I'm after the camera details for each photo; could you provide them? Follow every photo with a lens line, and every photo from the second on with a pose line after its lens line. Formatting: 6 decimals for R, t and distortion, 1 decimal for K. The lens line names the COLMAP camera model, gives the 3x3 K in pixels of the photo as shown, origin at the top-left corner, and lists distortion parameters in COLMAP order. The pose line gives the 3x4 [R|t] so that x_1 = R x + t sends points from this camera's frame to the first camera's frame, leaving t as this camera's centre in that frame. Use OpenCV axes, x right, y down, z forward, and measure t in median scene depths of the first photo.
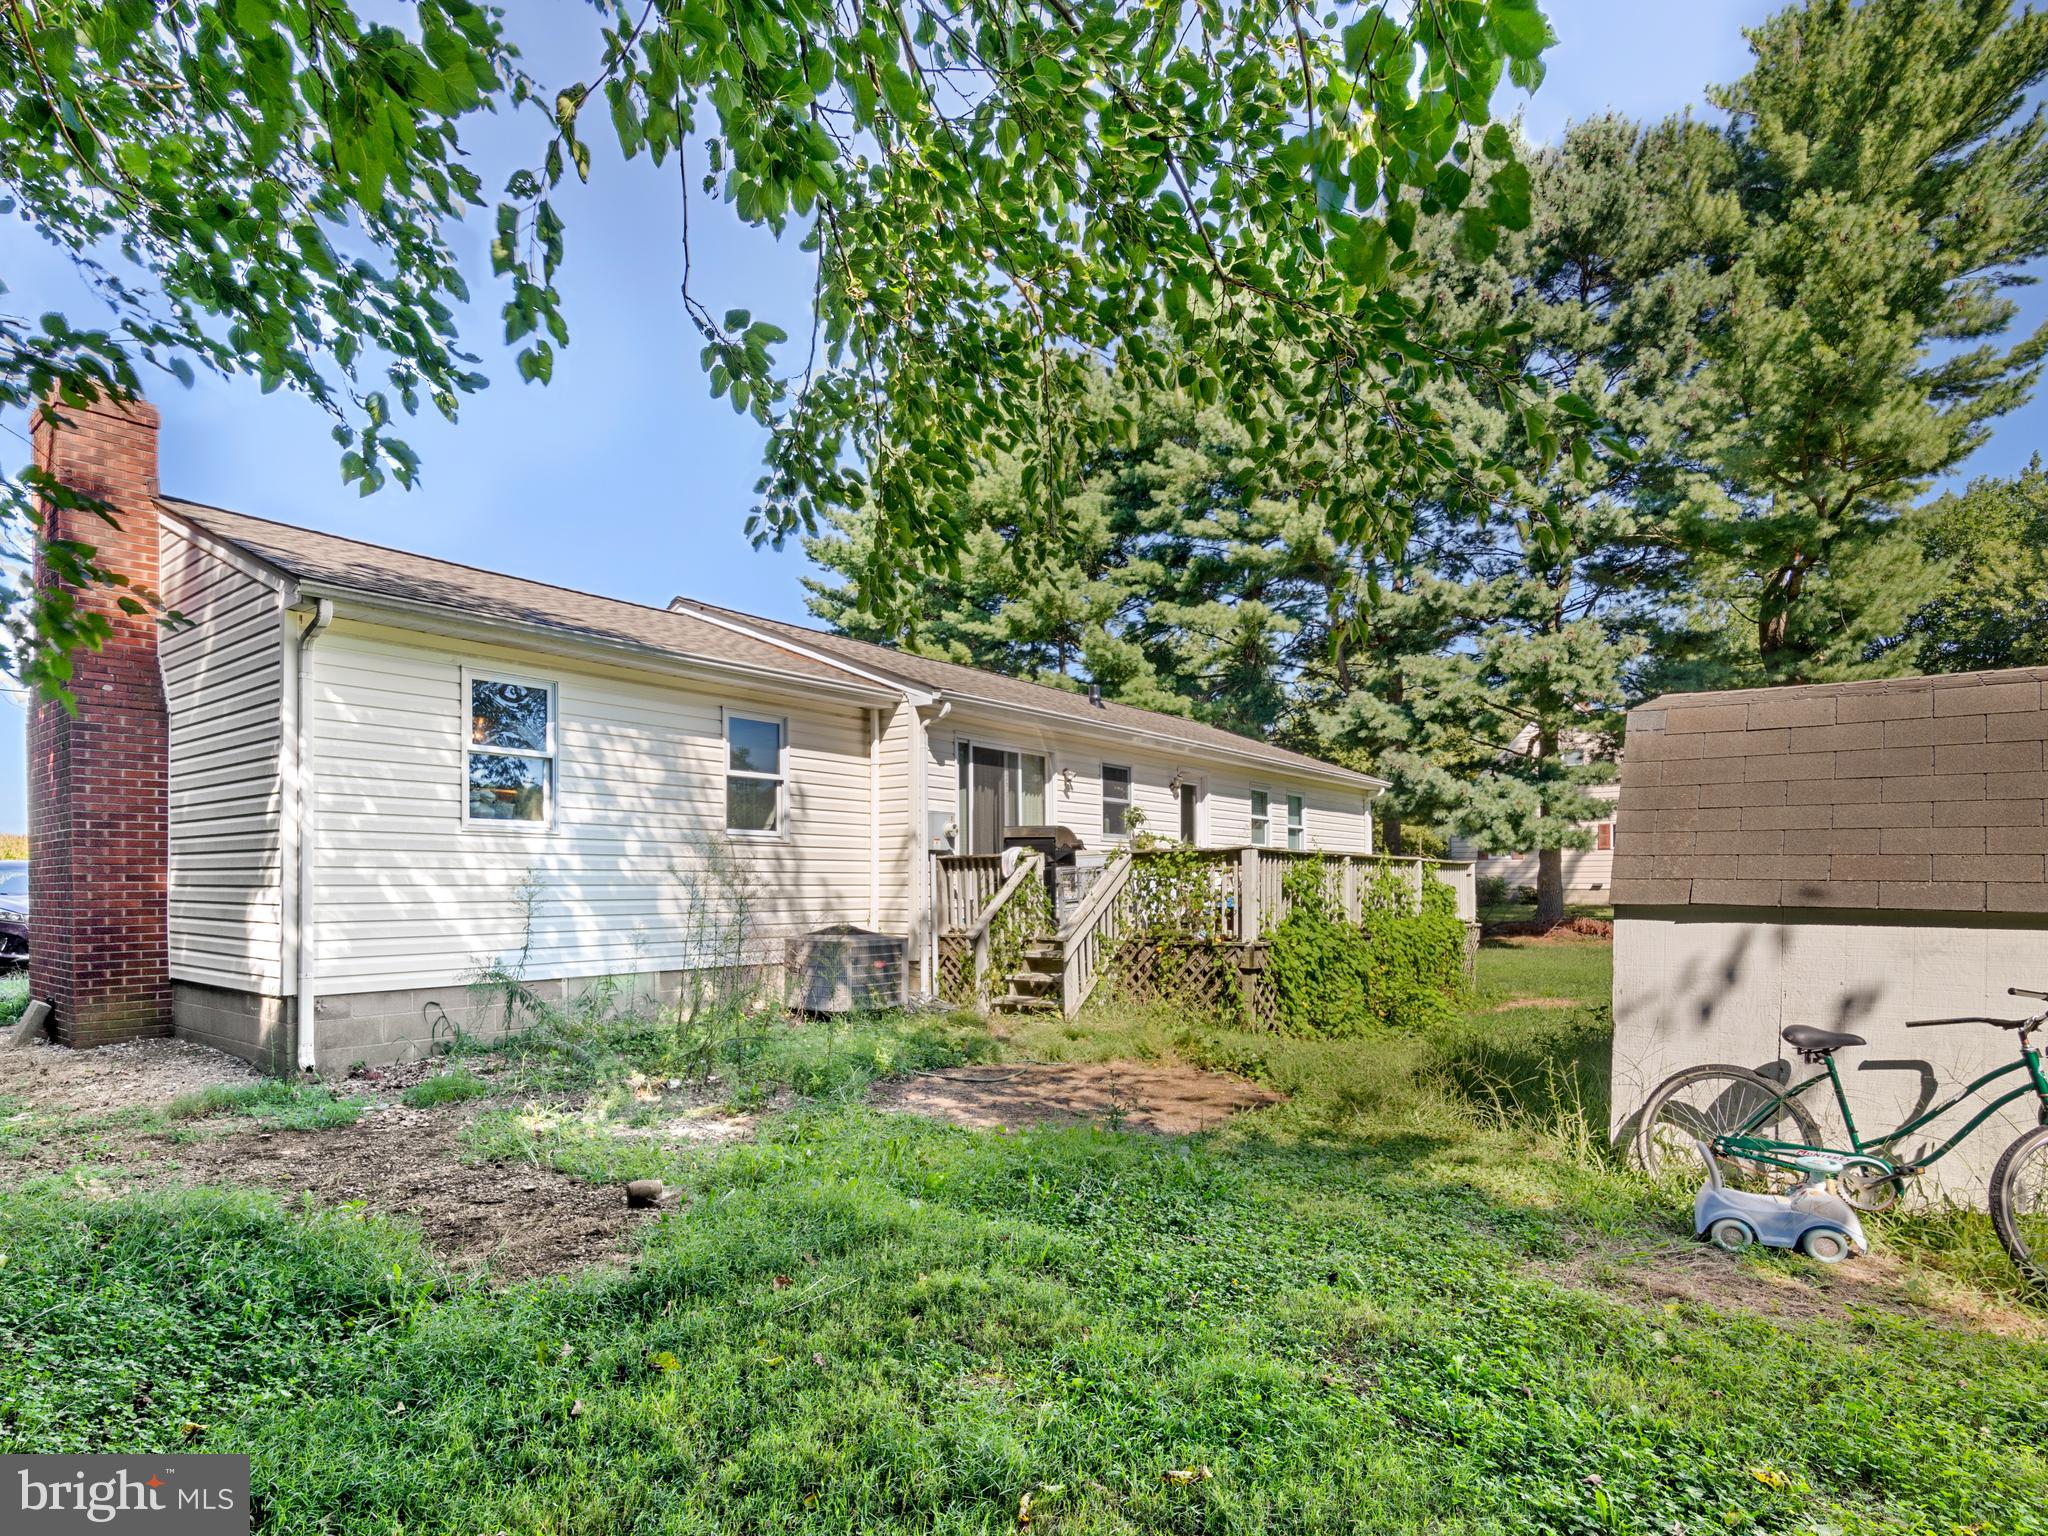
lens RADIAL K [[1088.9, 0, 1023.1], [0, 1088.9, 886.9], [0, 0, 1]] dist [-0.001139, -0.000263]
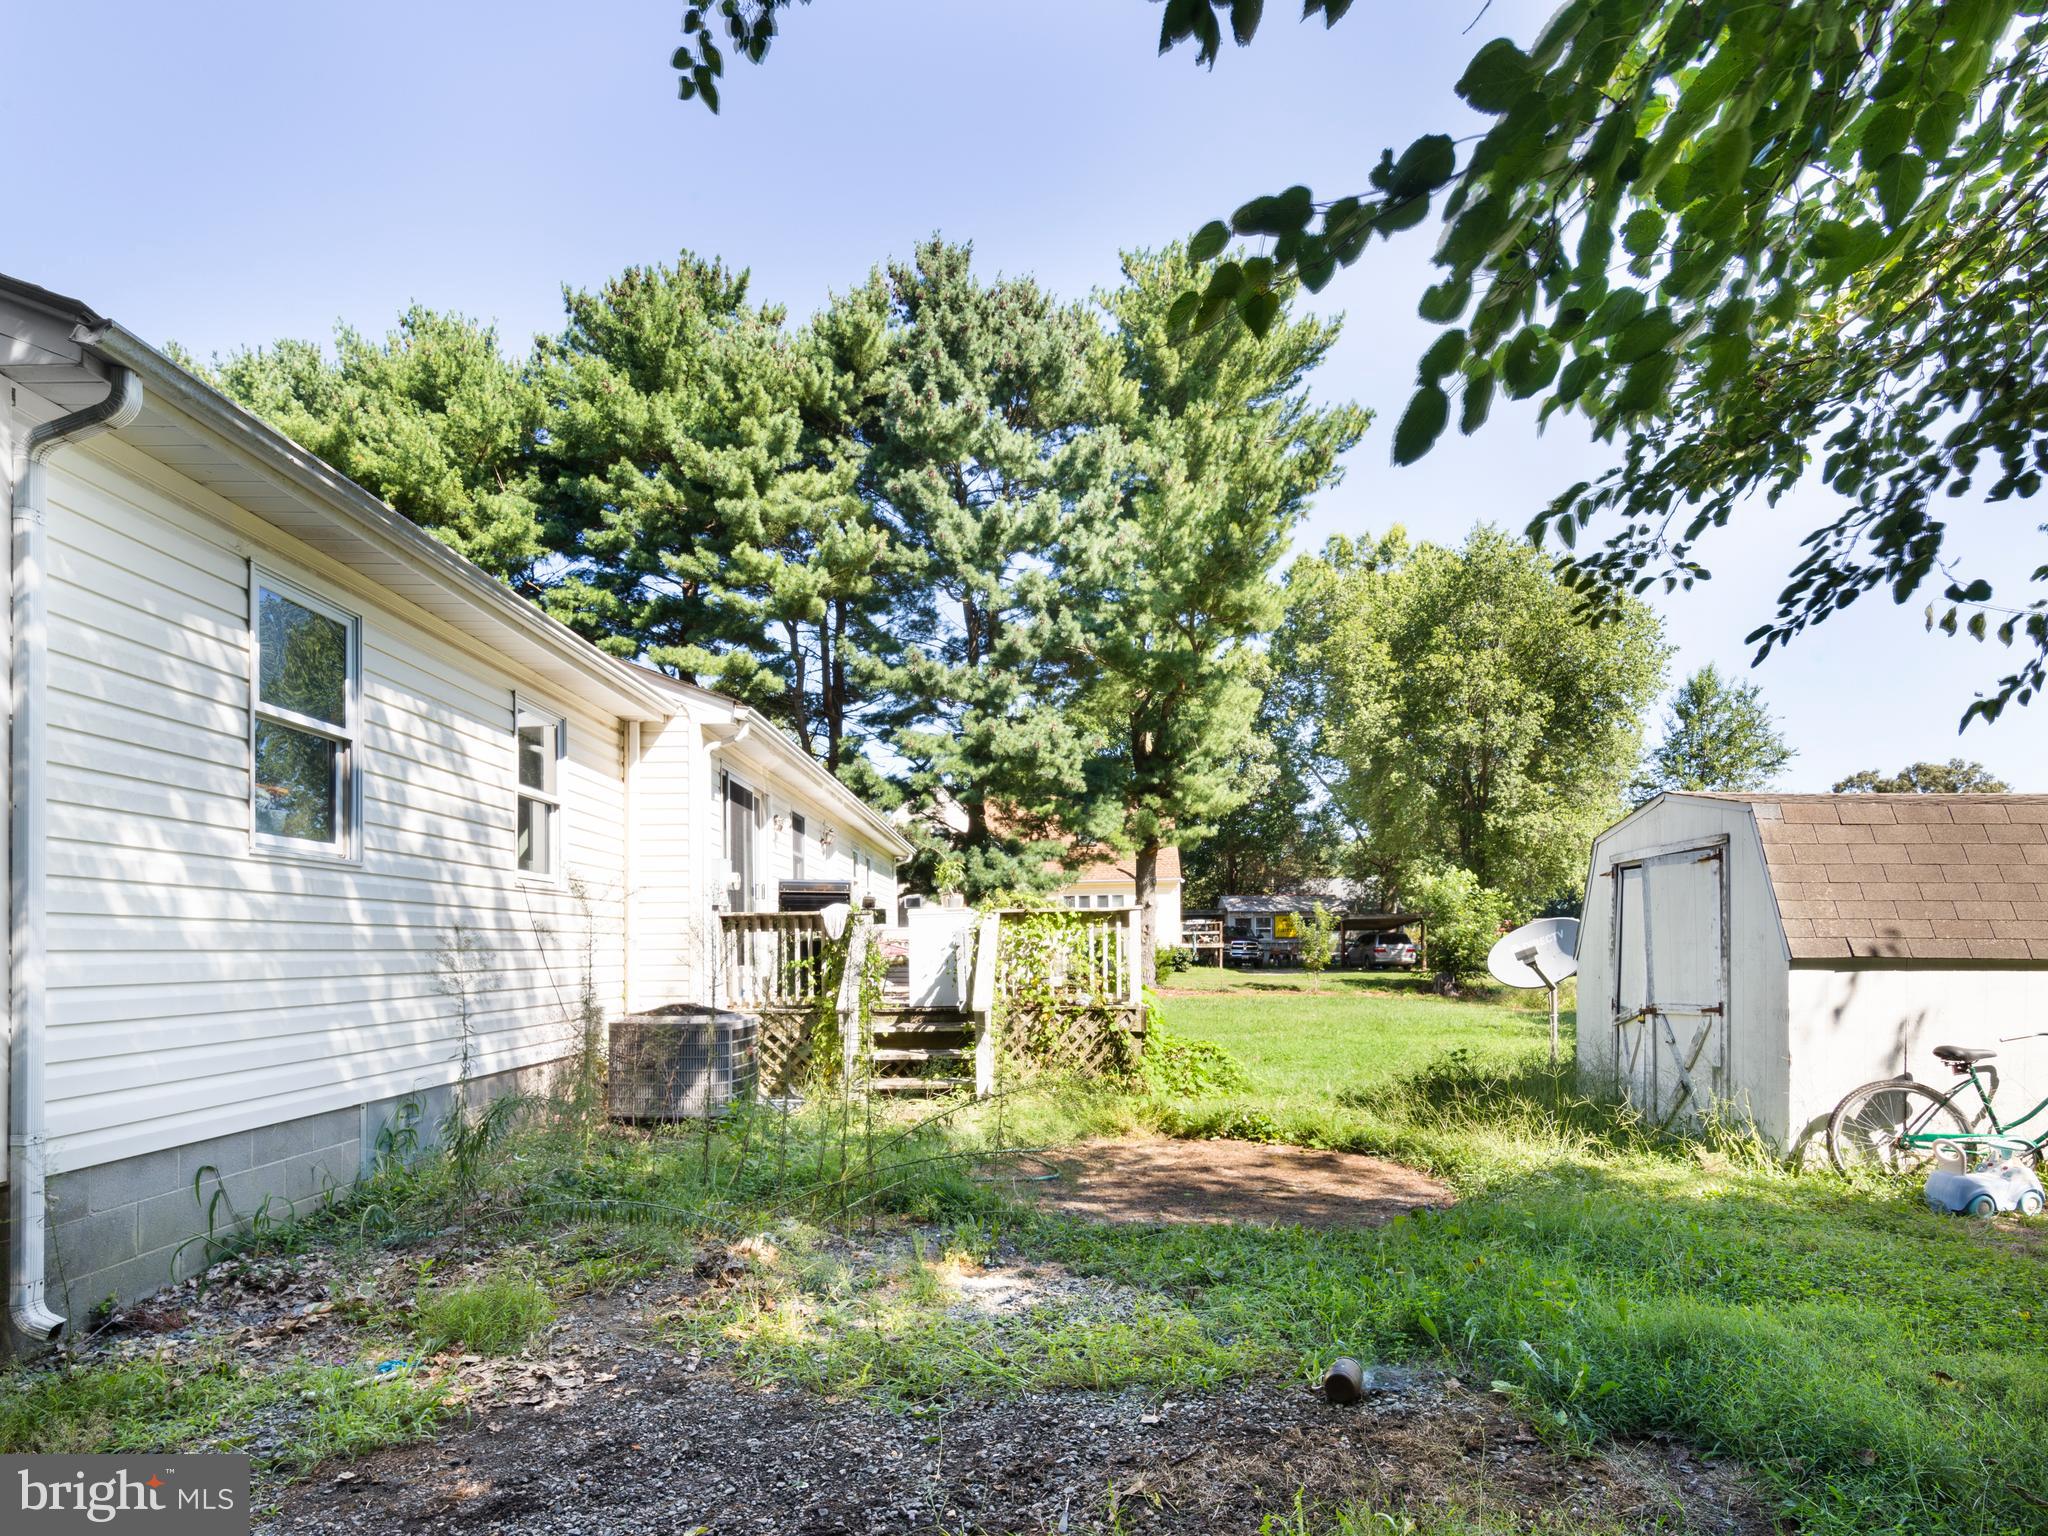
lens RADIAL K [[1088.0, 0, 1019.2], [0, 1088.0, 934.5], [0, 0, 1]] dist [0.005193, 0.000797]
pose [[0.802509, 0.003961, 0.596627, -0.189369], [0.006112, 0.999871, -0.014860, 0.000481], [-0.596609, 0.015572, 0.802381, 0.112110]]
